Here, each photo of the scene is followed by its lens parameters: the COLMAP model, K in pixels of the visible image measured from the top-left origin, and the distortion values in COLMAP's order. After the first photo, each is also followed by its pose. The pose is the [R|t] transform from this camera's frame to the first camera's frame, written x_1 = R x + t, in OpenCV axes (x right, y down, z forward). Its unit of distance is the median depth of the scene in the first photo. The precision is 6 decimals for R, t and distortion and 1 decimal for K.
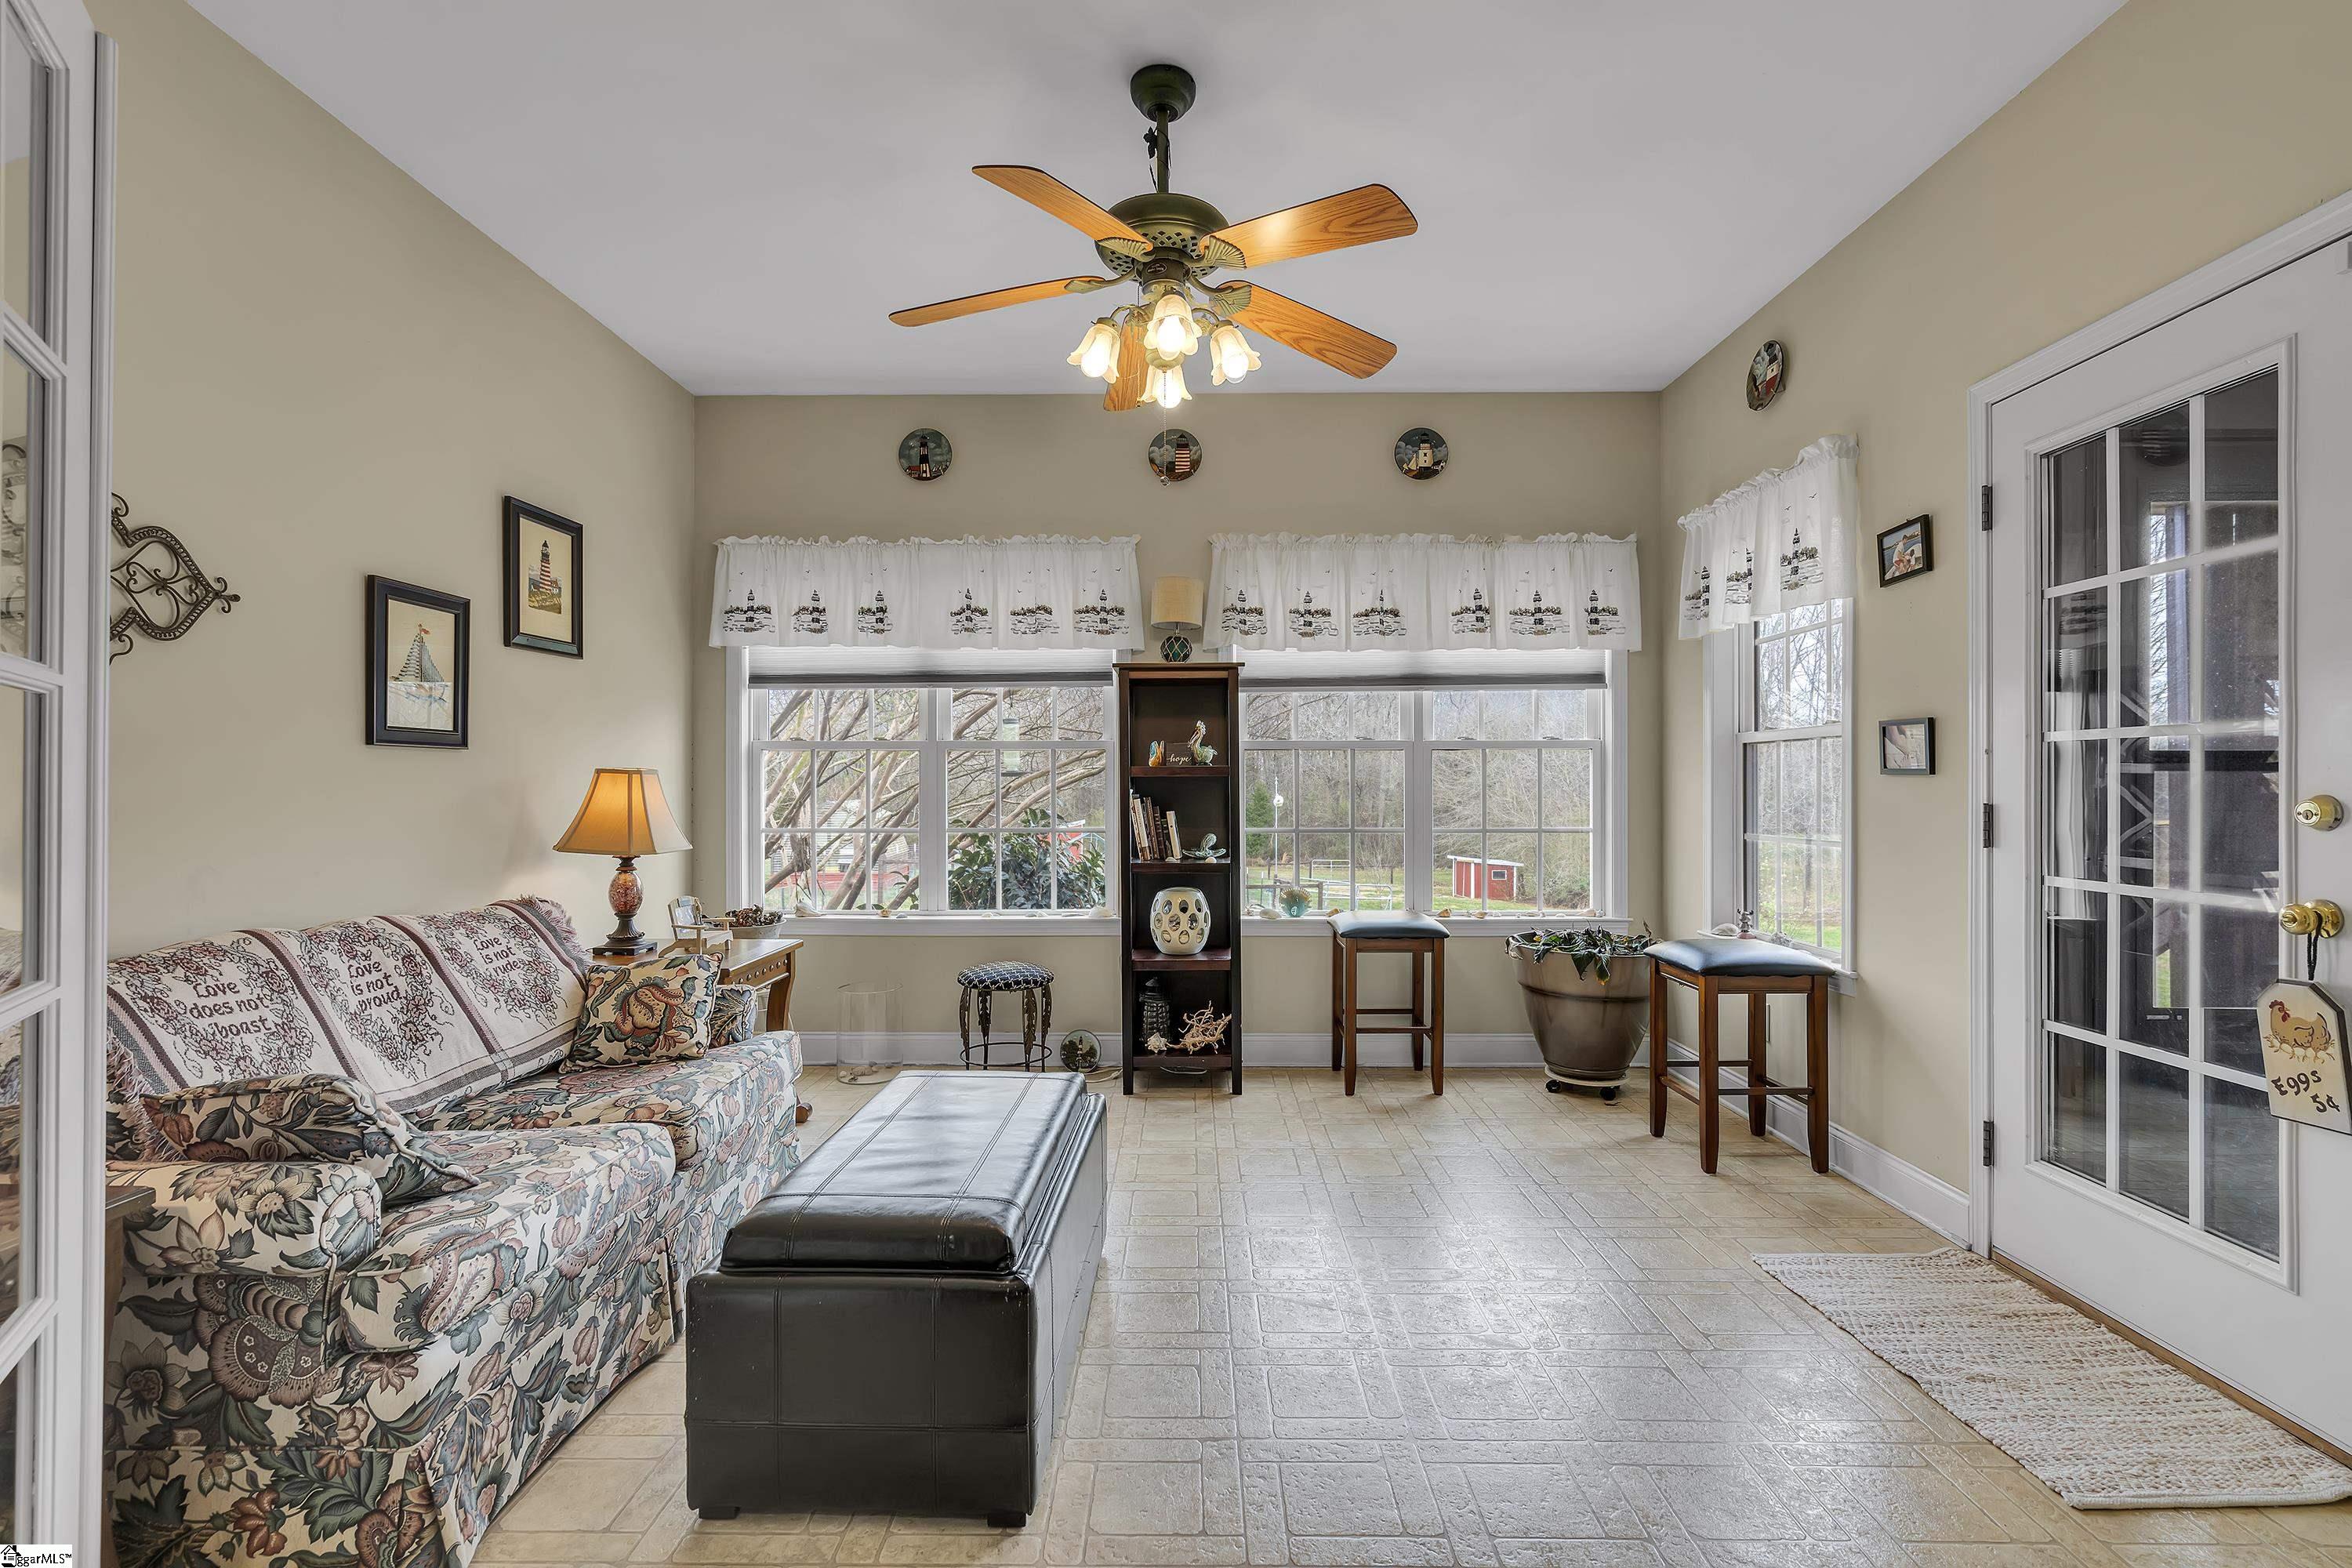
lens RADIAL K [[1058.2, 0, 1178.3], [0, 1058.2, 788.7], [0, 0, 1]] dist [0.003846, 0.000607]
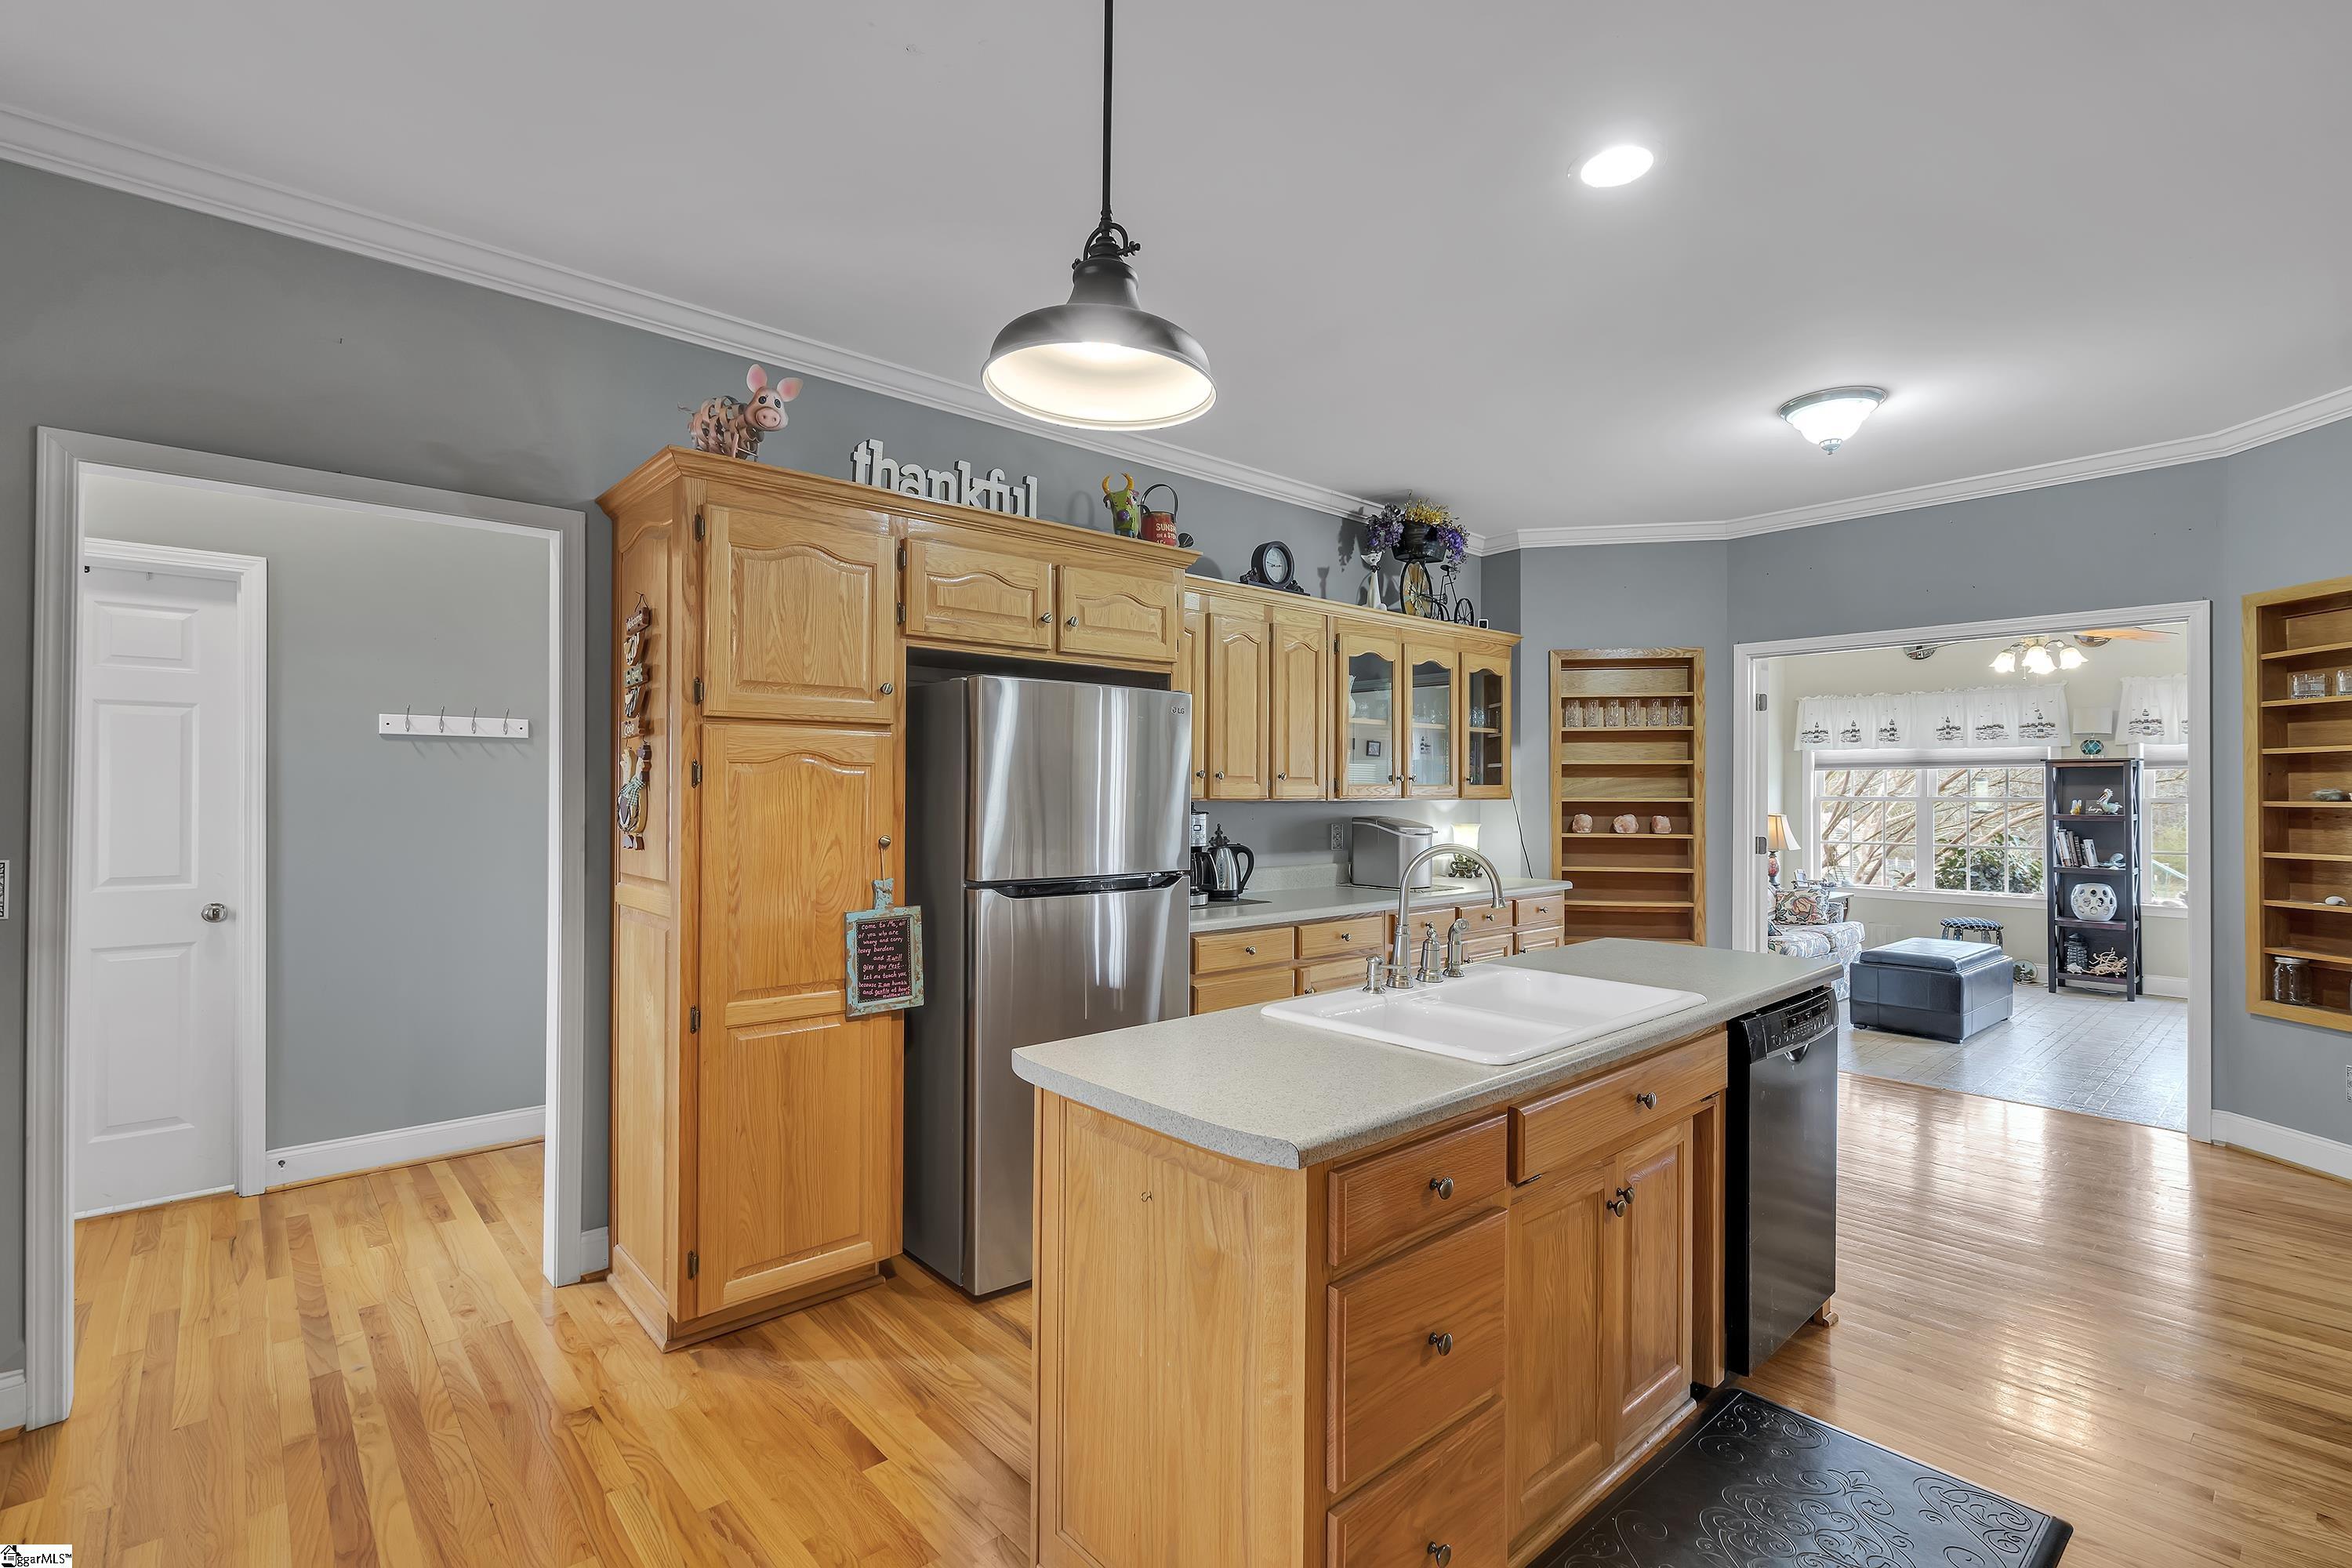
lens RADIAL K [[1058.2, 0, 1177.0], [0, 1058.2, 797.5], [0, 0, 1]] dist [0.003846, 0.000607]
pose [[0.669833, 0.003871, -0.742501, 0.288814], [-0.001470, 0.999991, 0.003887, -0.052782], [0.742510, -0.001512, 0.669833, -1.301167]]
